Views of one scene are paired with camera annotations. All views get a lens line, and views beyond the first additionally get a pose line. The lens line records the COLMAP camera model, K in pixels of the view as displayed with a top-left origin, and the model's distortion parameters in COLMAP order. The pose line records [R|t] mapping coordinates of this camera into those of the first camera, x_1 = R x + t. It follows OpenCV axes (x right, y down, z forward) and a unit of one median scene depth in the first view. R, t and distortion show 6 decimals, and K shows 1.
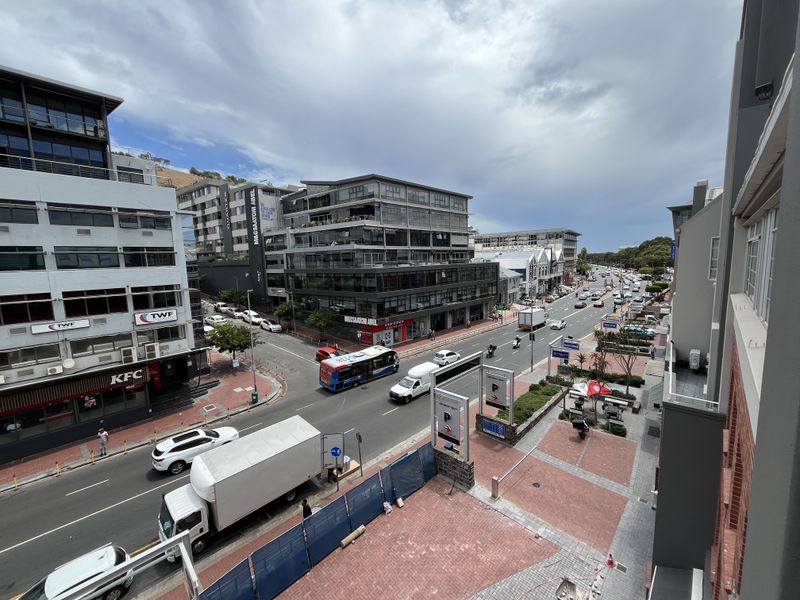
lens RADIAL K [[326.0, 0, 395.2], [0, 326.0, 300.2], [0, 0, 1]] dist [0.000352, -0.000276]
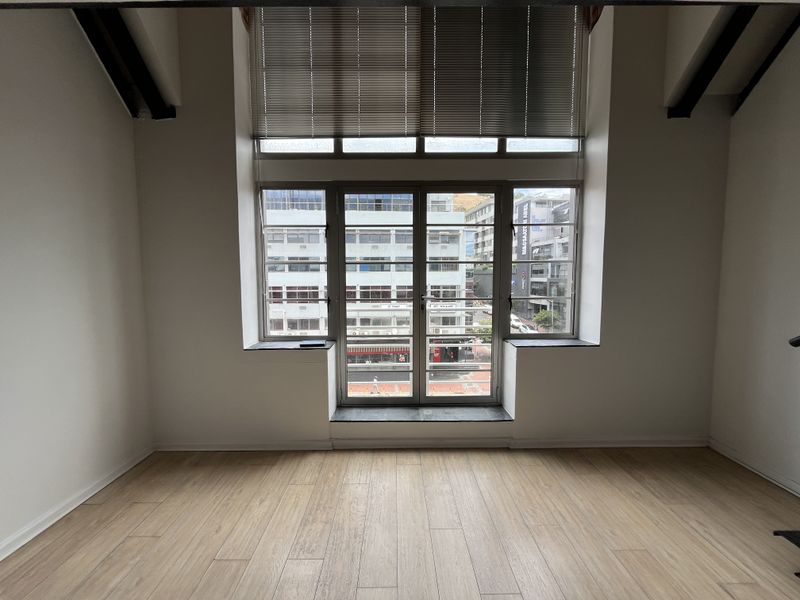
lens RADIAL K [[326.0, 0, 397.5], [0, 326.0, 299.4], [0, 0, 1]] dist [0.000352, -0.000276]
pose [[0.714724, 0.079826, -0.694836, 0.072875], [-0.103597, 0.994590, 0.007701, 0.024685], [0.691691, 0.066479, 0.719127, -0.109325]]
